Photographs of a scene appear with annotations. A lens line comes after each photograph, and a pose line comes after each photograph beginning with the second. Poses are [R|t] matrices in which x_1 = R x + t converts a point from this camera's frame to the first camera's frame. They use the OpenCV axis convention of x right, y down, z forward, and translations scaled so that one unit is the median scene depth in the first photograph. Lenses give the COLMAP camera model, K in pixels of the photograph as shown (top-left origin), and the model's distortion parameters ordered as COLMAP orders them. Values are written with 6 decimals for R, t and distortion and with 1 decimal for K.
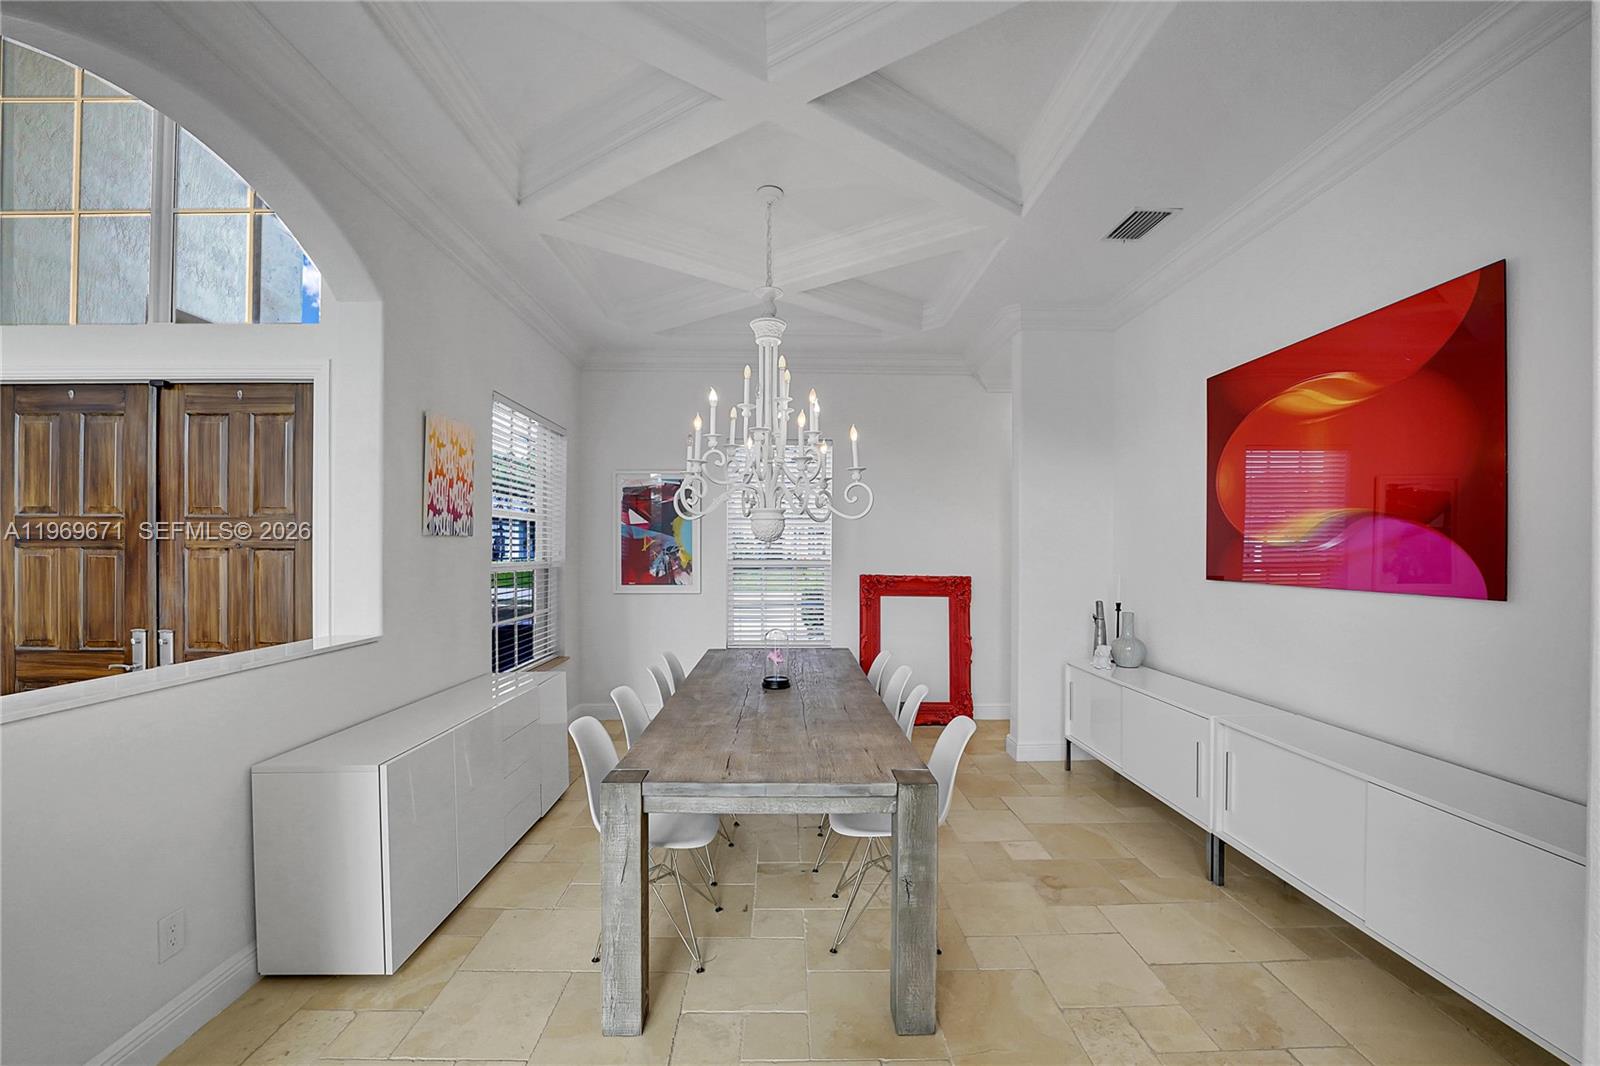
lens RADIAL K [[648.5, 0, 799.8], [0, 648.5, 550.9], [0, 0, 1]] dist [-0.028017, 0.000345]
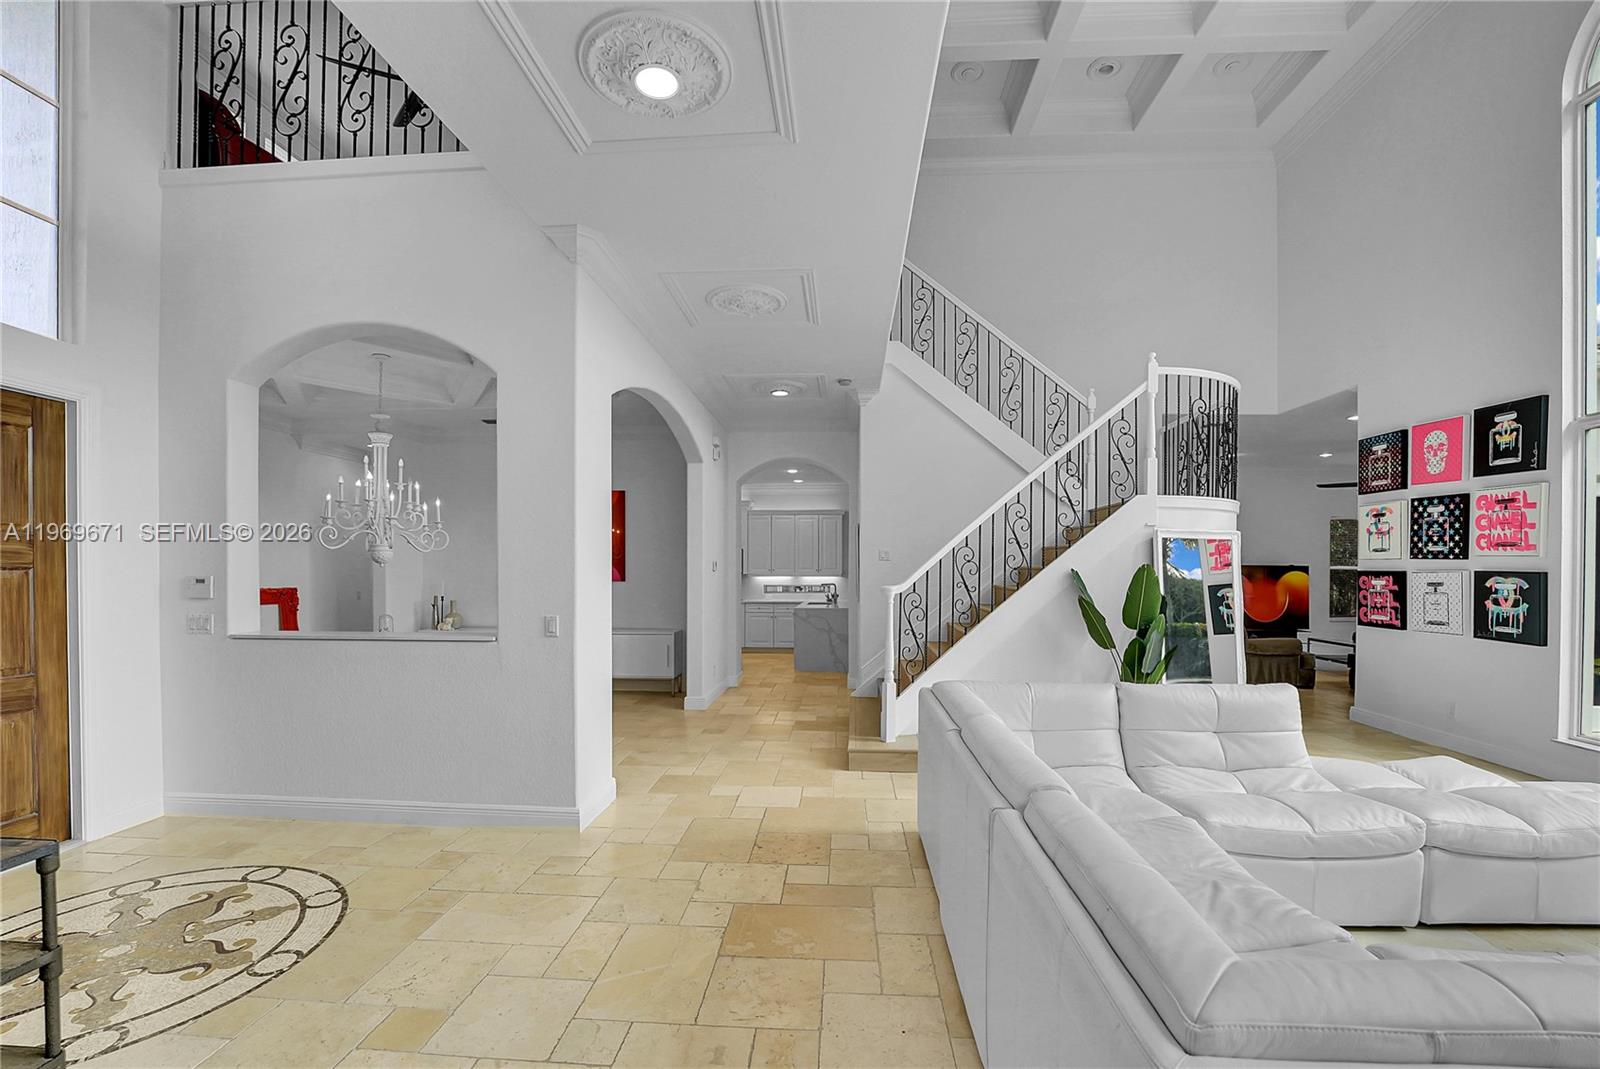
lens RADIAL K [[677.1, 0, 801.3], [0, 677.1, 577.4], [0, 0, 1]] dist [-0.027503, 0.003600]
pose [[0.084885, -0.016092, 0.996261, -1.691448], [0.000248, 0.999870, 0.016129, -0.005239], [-0.996391, -0.001122, 0.084878, -0.238312]]
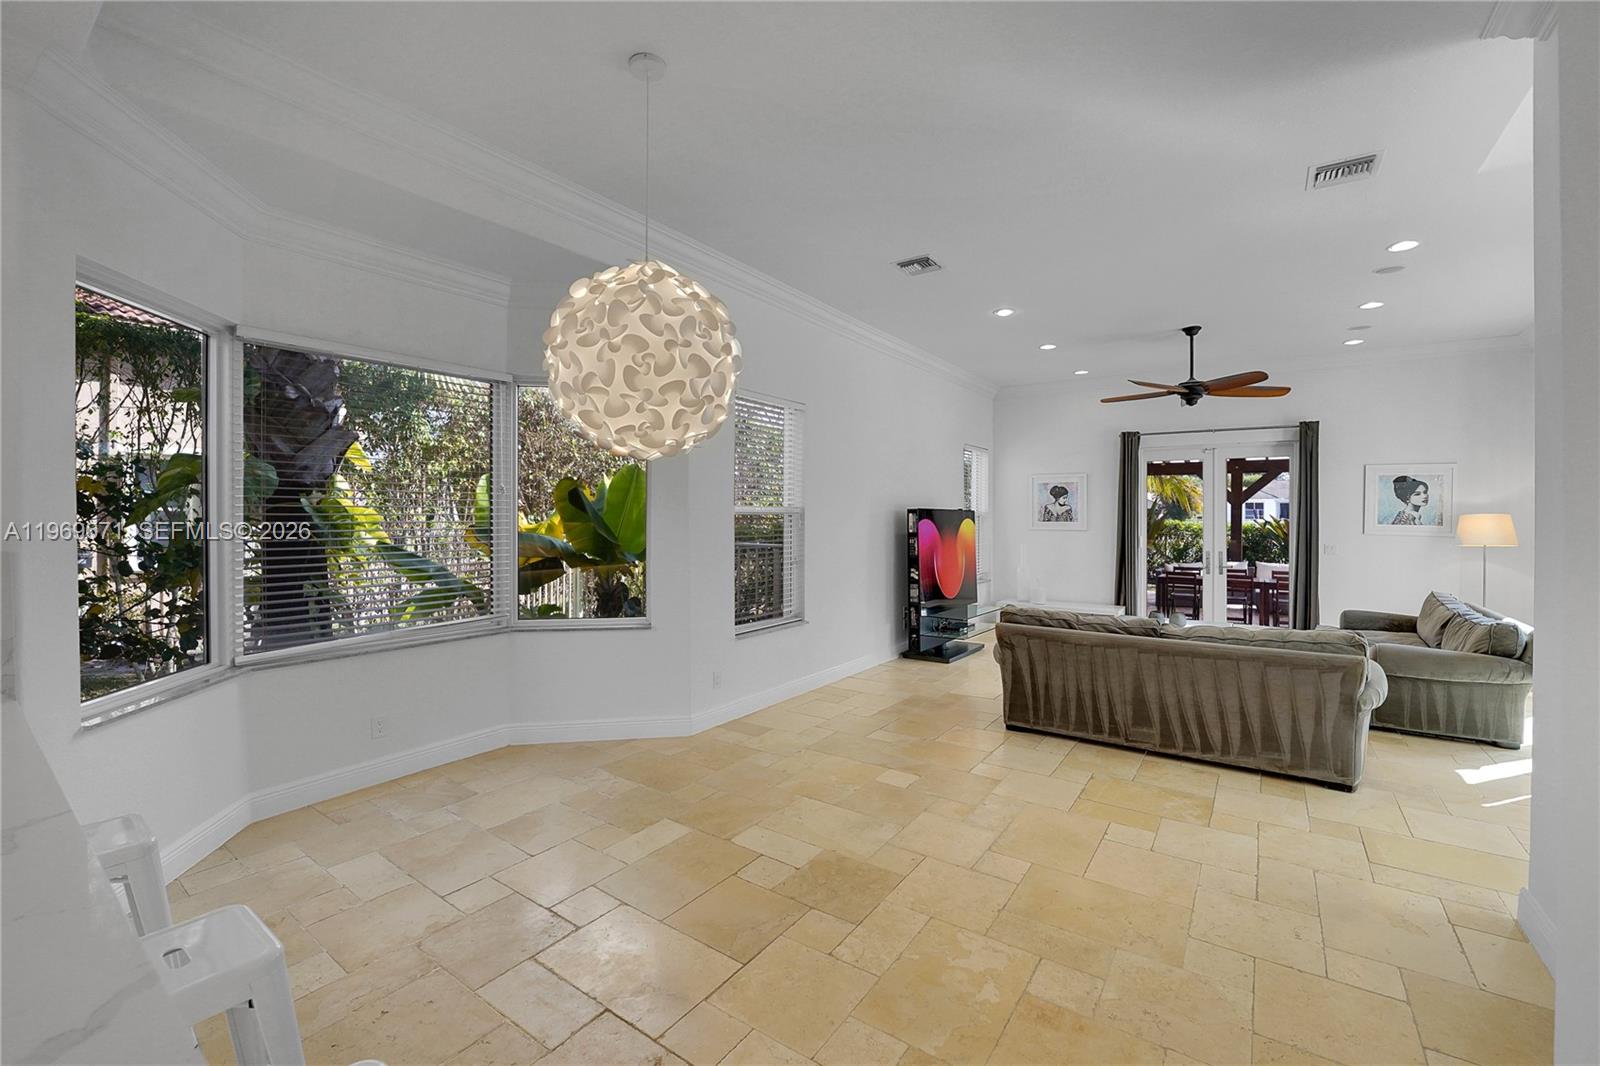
lens RADIAL K [[669.8, 0, 793.3], [0, 669.8, 514.5], [0, 0, 1]] dist [-0.028054, 0.000853]
pose [[-0.803717, -0.007488, 0.594965, 1.052585], [-0.005108, 0.999971, 0.005685, -0.004716], [-0.594990, 0.001530, -0.803731, -0.252433]]
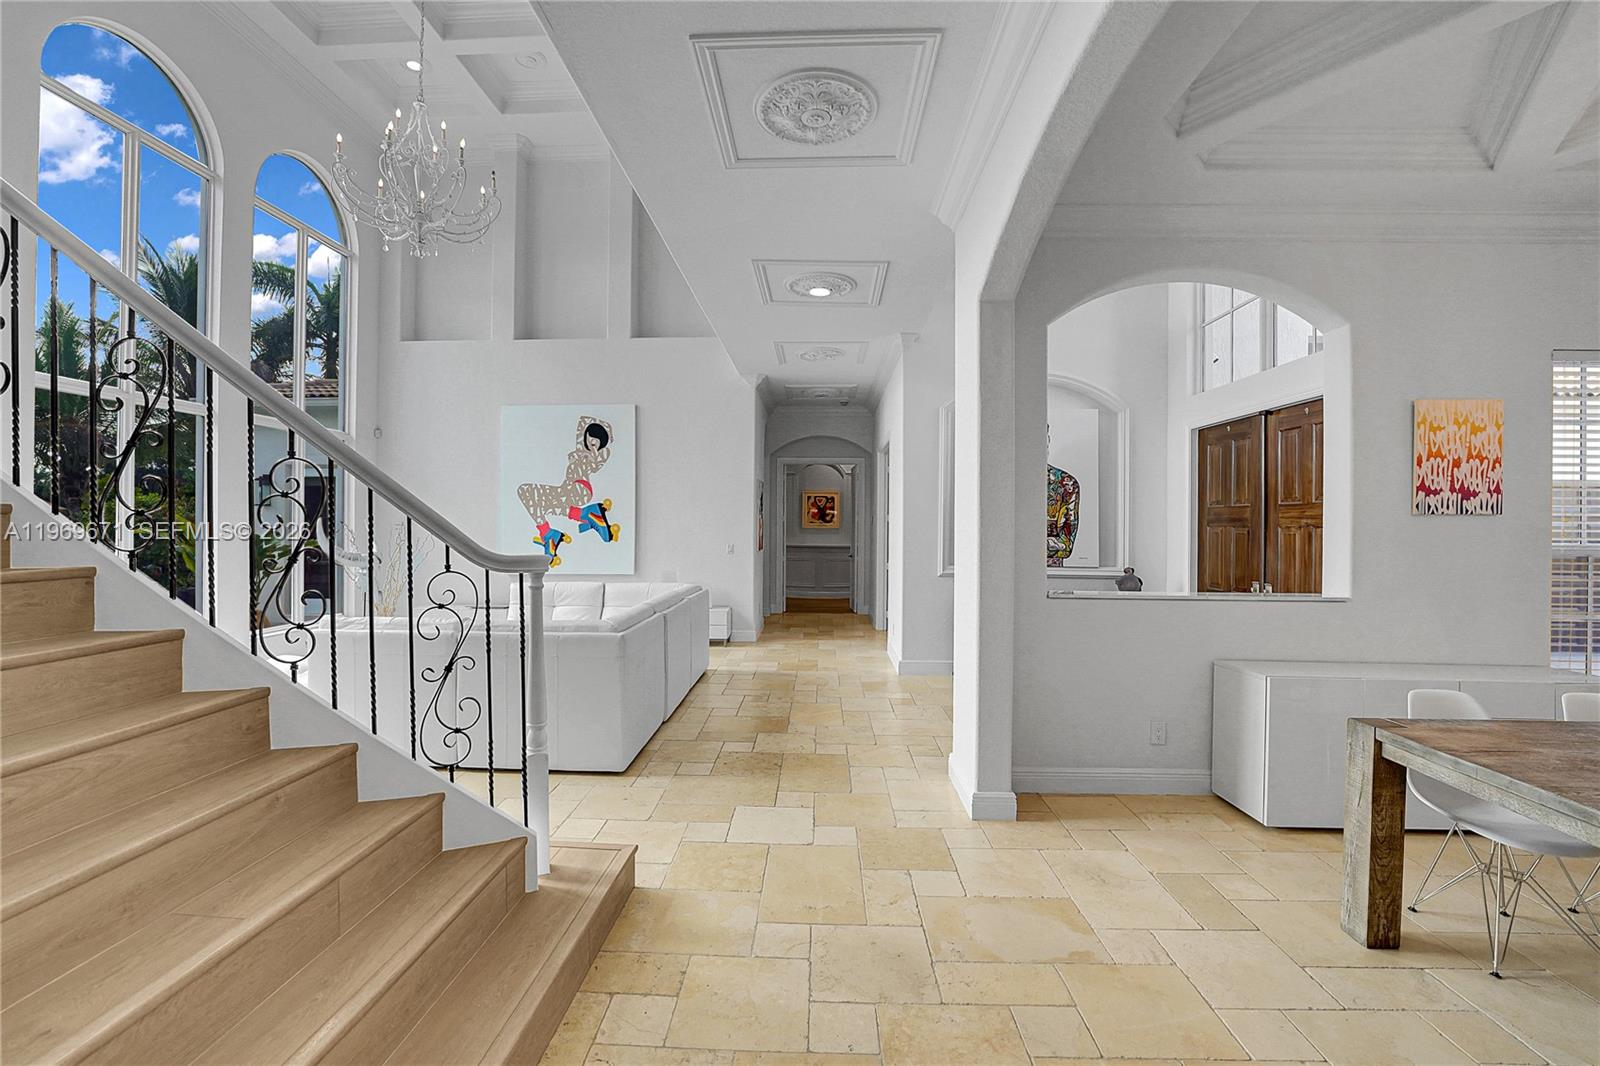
lens RADIAL K [[675.9, 0, 794.3], [0, 675.9, 526.2], [0, 0, 1]] dist [-0.023573, 0.000547]
pose [[-0.061046, -0.002503, -0.998132, 0.572194], [-0.010129, 0.999947, -0.001888, 0.007720], [0.998084, 0.009995, -0.061068, 0.019663]]
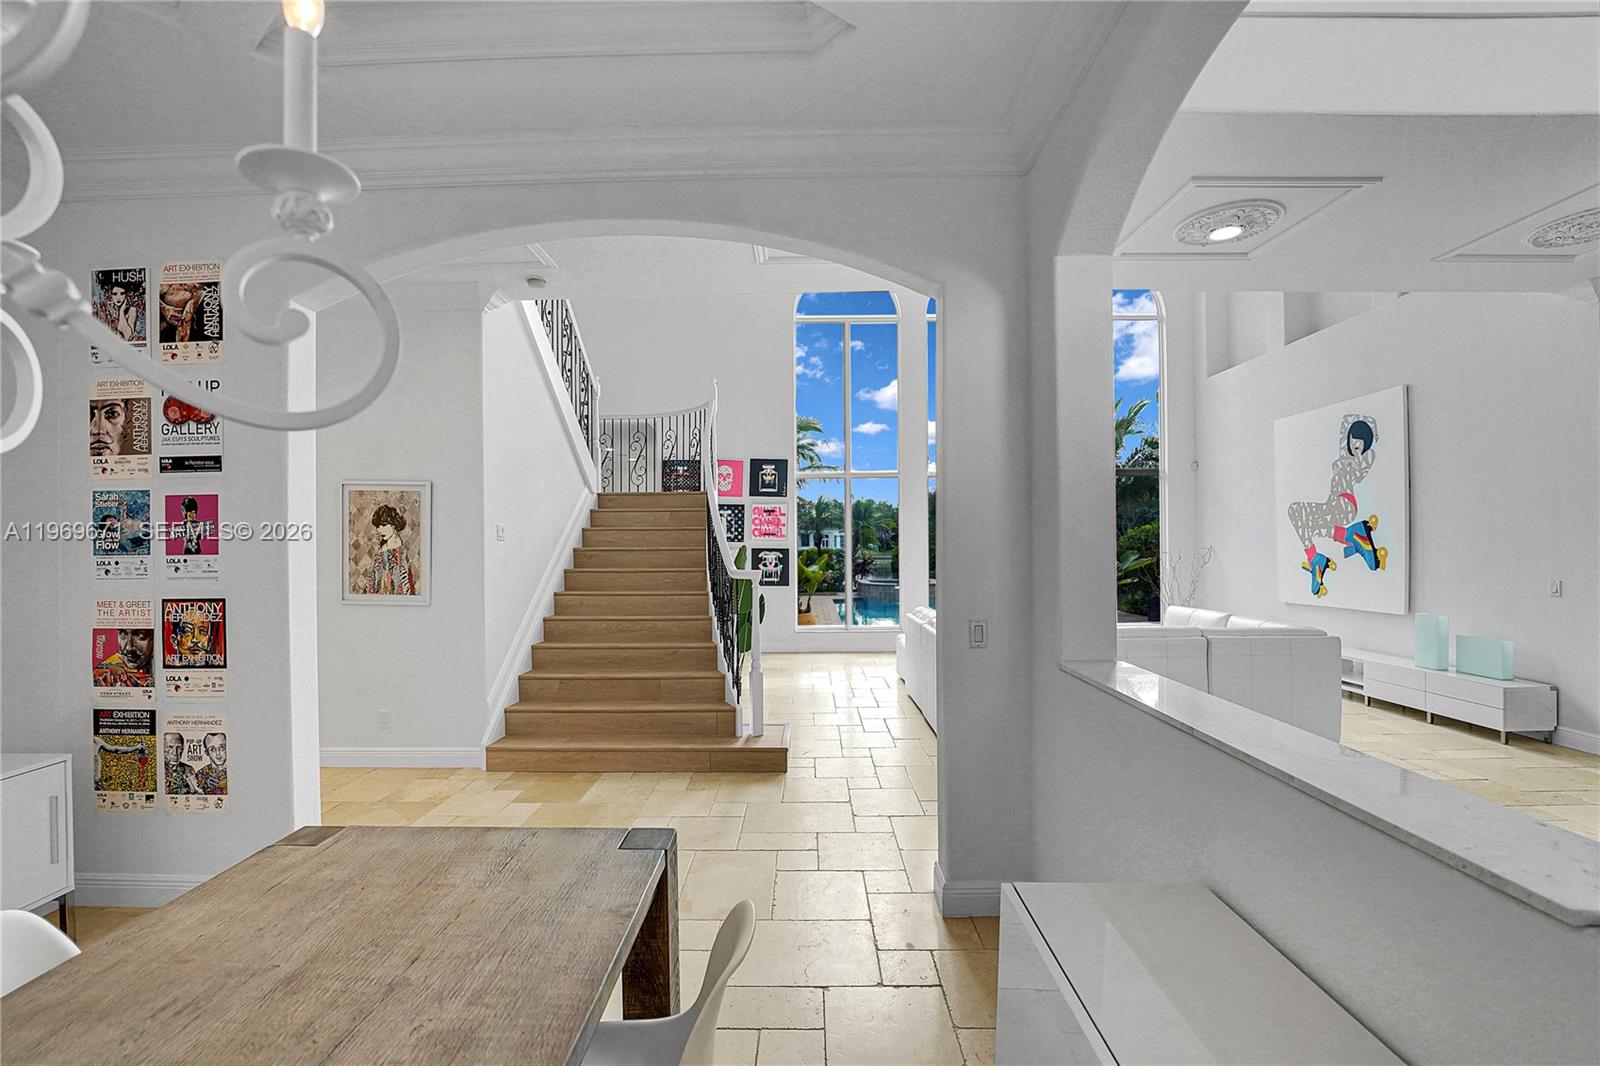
lens RADIAL K [[655.7, 0, 801.0], [0, 655.7, 545.2], [0, 0, 1]] dist [-0.023946, 0.000571]
pose [[-0.999533, 0.004306, 0.030243, -0.290841], [0.004410, 0.999985, 0.003379, -0.017530], [-0.030228, 0.003511, -0.999537, 1.085893]]
